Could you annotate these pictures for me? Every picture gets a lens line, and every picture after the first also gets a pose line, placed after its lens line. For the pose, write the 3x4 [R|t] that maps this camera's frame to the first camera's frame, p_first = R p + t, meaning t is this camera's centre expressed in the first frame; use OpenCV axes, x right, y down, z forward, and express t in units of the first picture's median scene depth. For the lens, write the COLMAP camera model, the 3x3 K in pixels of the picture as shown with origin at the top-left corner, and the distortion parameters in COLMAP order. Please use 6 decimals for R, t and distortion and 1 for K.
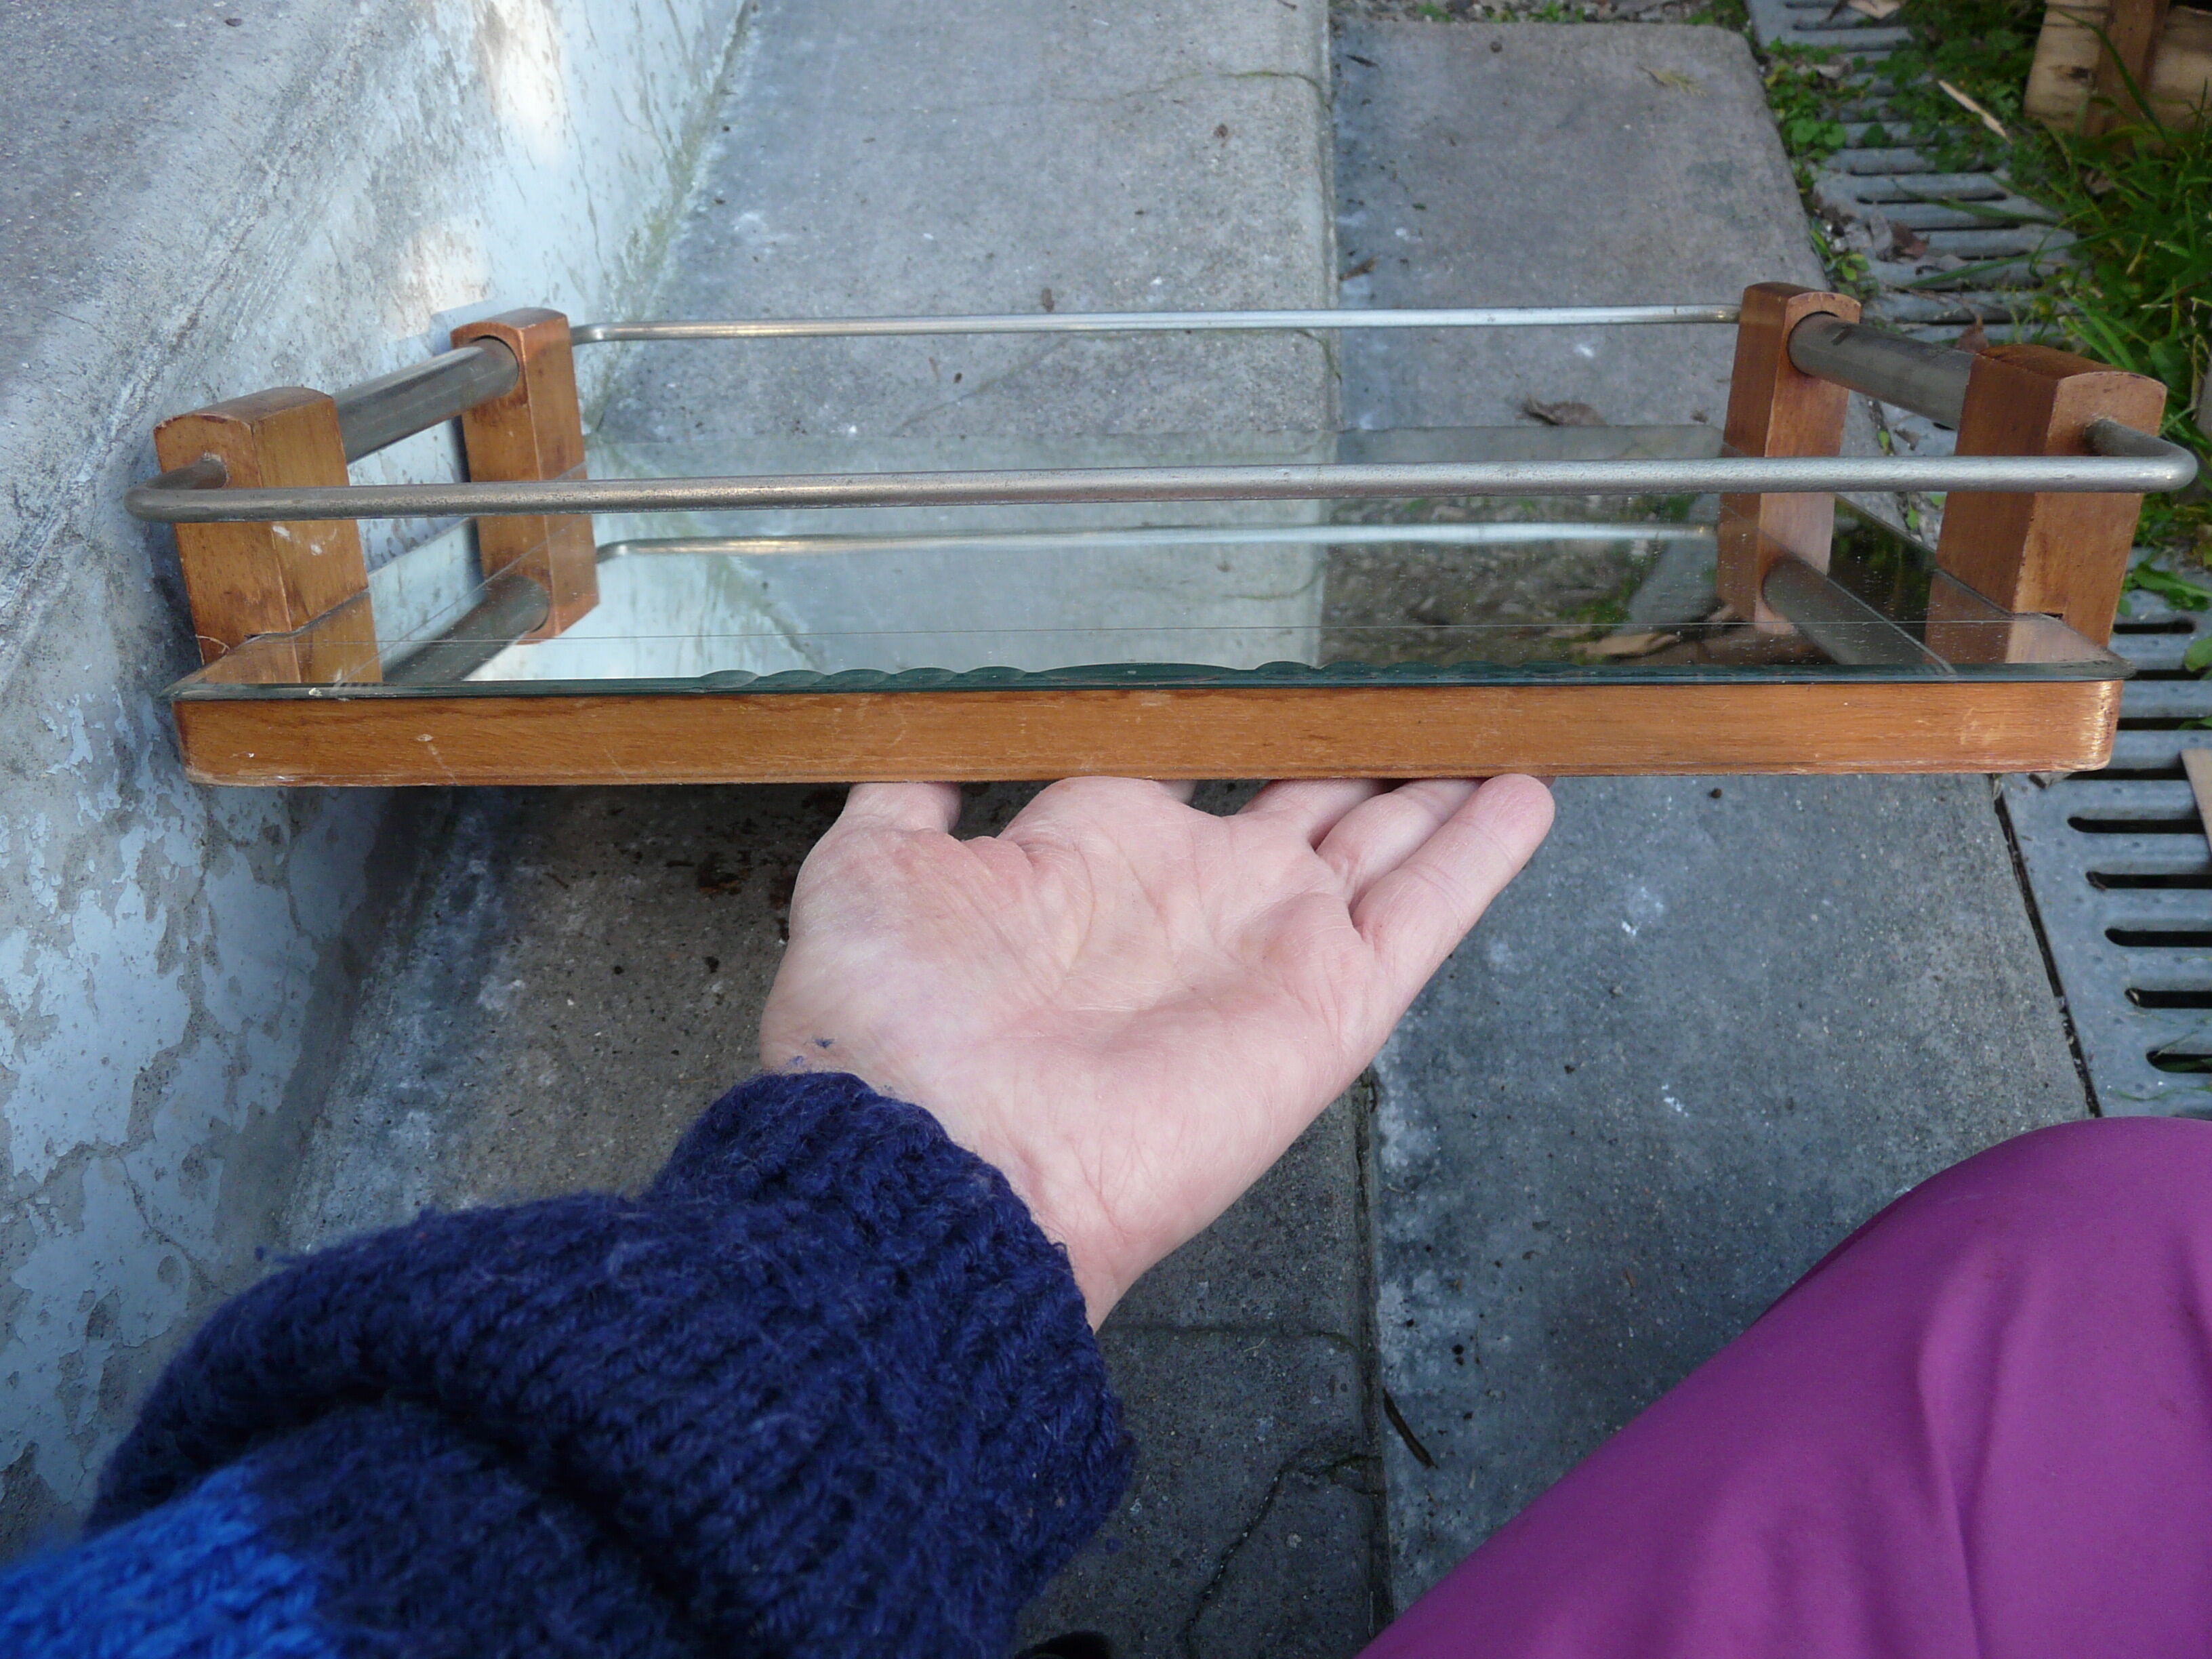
lens RADIAL K [[1845.2, 0, 1094.3], [0, 1845.2, 816.5], [0, 0, 1]] dist [-0.091238, 0.113486]
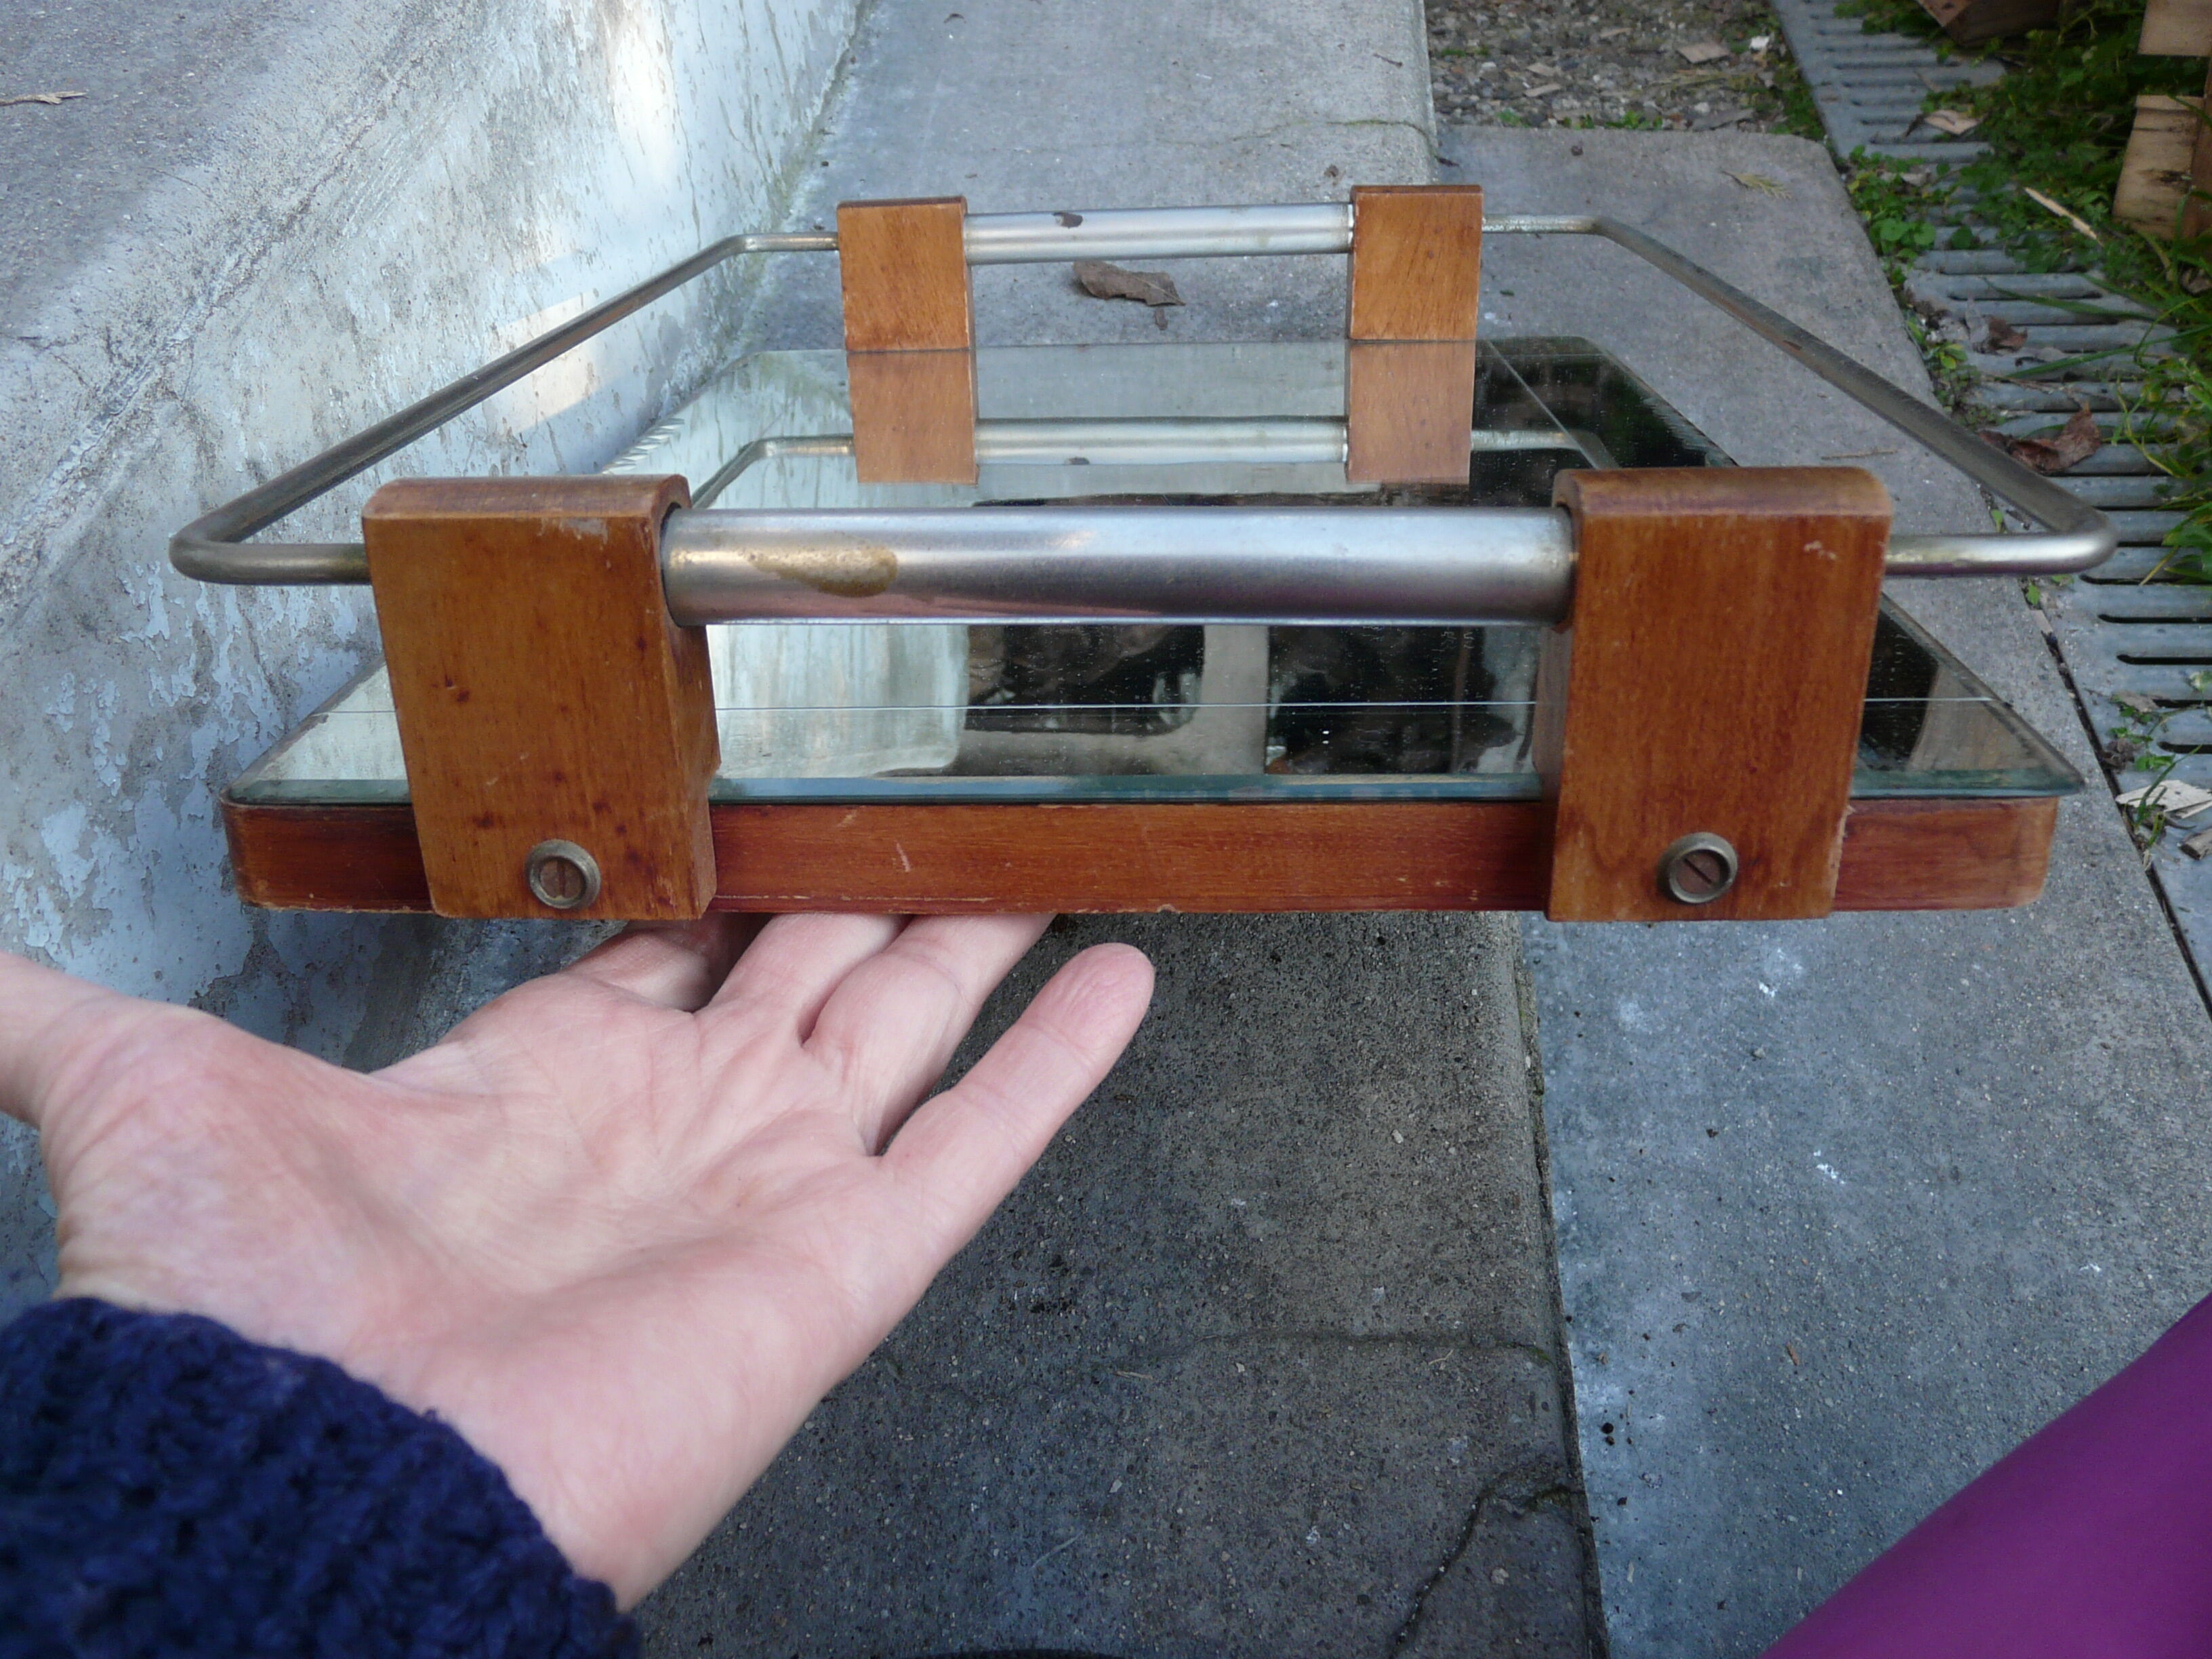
lens RADIAL K [[1845.2, 0, 1094.3], [0, 1845.2, 816.5], [0, 0, 1]] dist [-0.091238, 0.113486]
pose [[0.999738, 0.021292, -0.008457, -0.050091], [-0.022017, 0.994975, -0.097672, 0.079400], [0.006335, 0.097832, 0.995183, 0.069121]]
